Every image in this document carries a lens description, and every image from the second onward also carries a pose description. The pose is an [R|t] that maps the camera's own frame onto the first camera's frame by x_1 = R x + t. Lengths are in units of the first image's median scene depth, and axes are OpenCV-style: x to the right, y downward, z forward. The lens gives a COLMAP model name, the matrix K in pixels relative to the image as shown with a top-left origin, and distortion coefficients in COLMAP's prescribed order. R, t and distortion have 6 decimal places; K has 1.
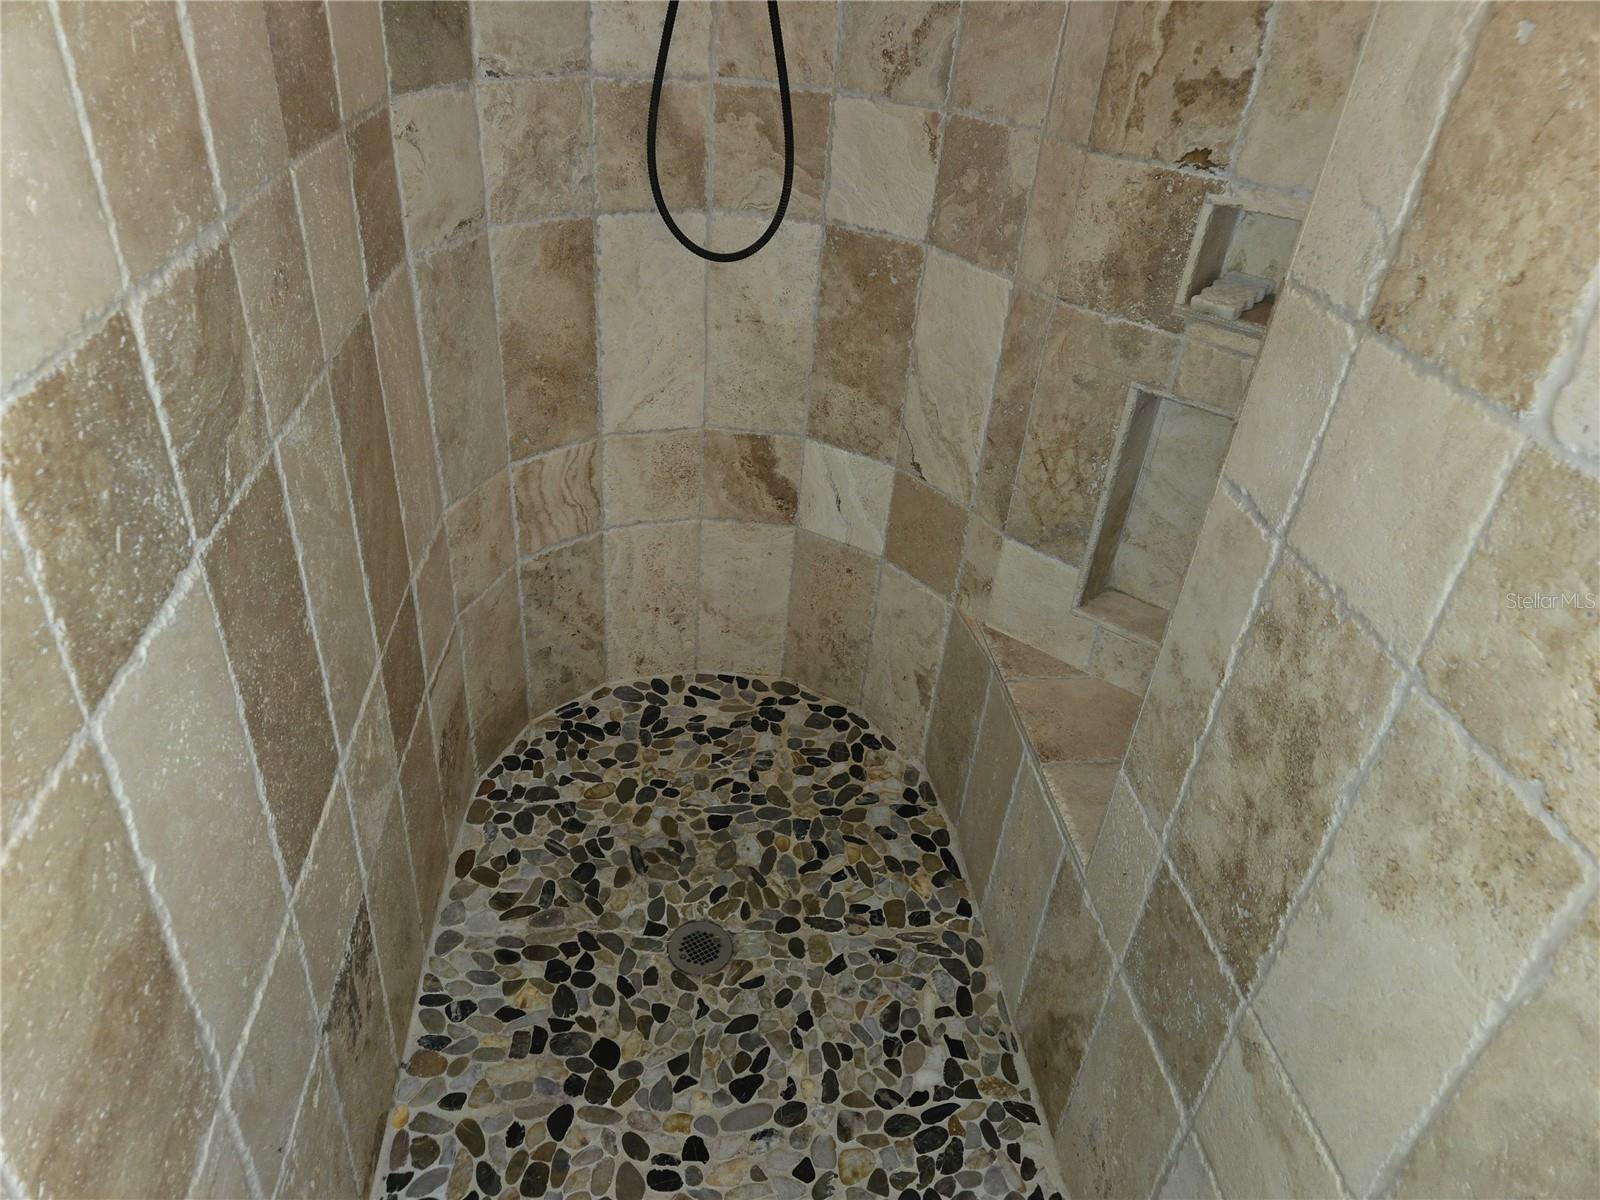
lens RADIAL K [[1046.2, 0, 789.4], [0, 1046.2, 597.0], [0, 0, 1]] dist [0.089917, -0.080563]
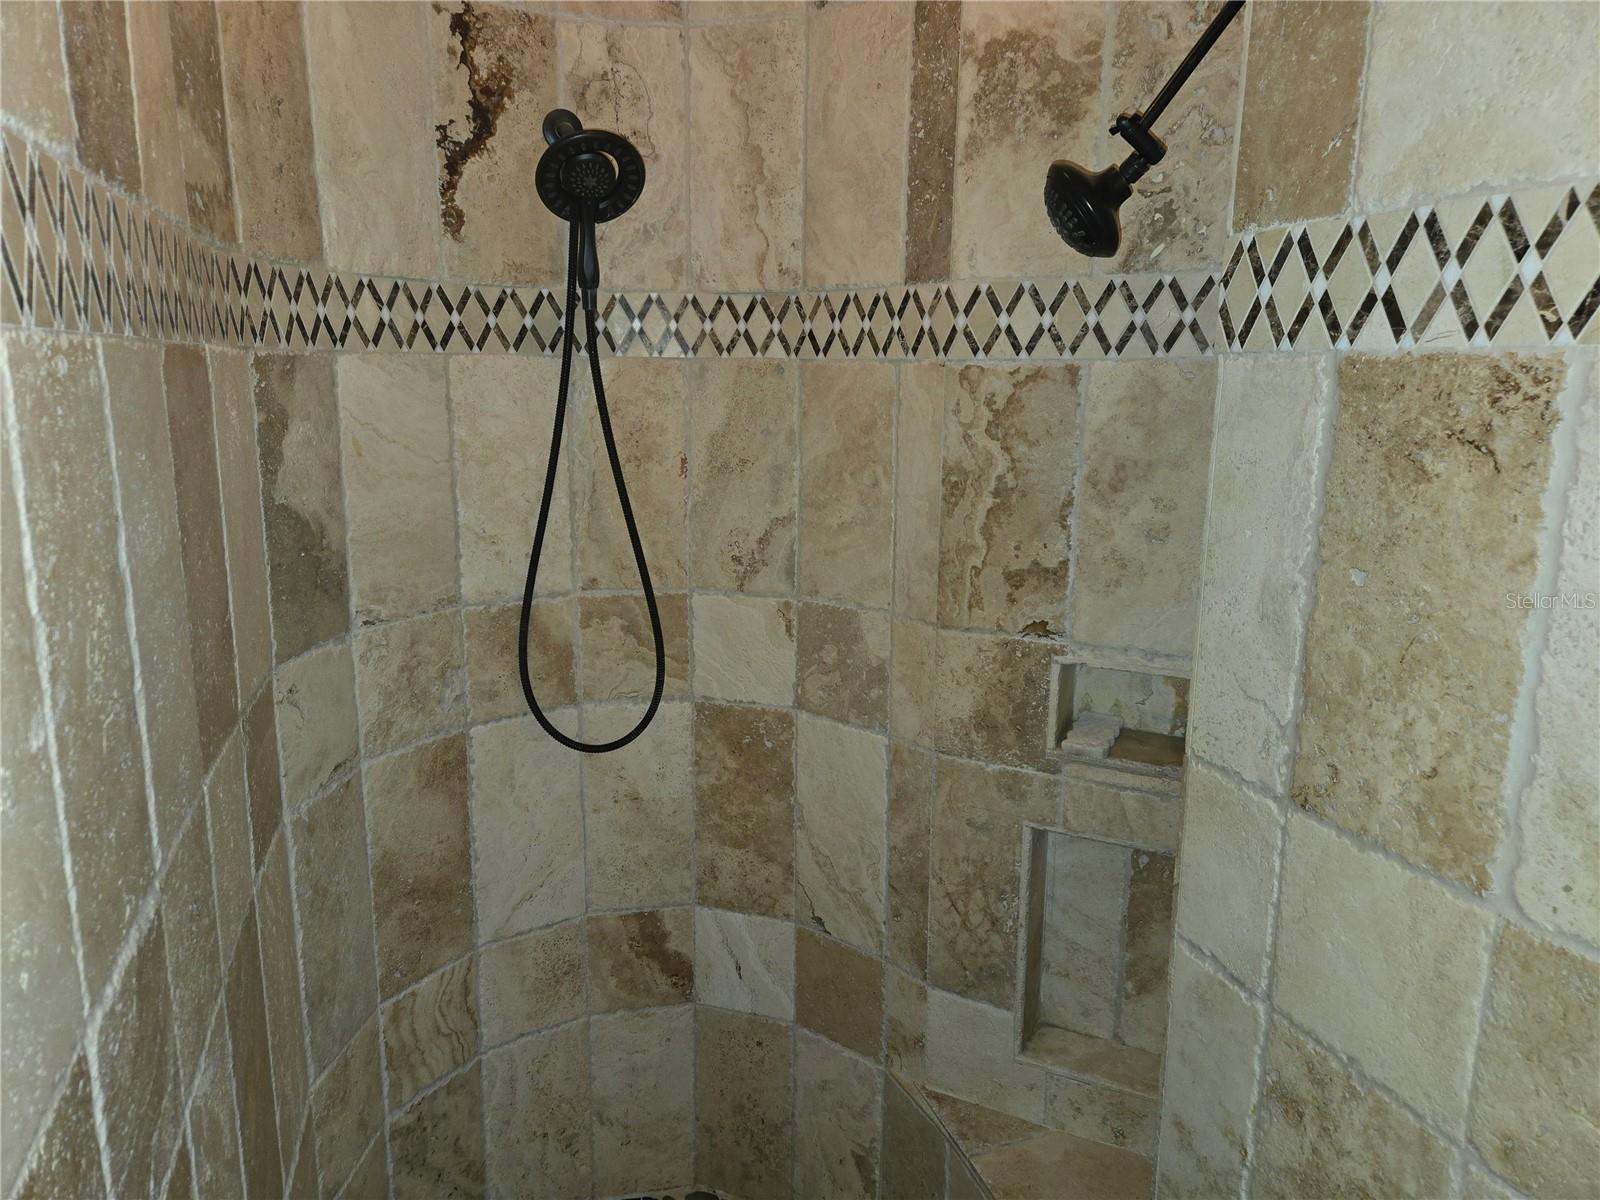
lens RADIAL K [[1046.2, 0, 789.4], [0, 1046.2, 597.0], [0, 0, 1]] dist [0.089917, -0.080563]
pose [[0.971051, -0.113526, 0.210171, -0.092050], [0.181055, 0.923725, -0.337567, -0.091548], [-0.155818, 0.365847, 0.917538, -0.006792]]
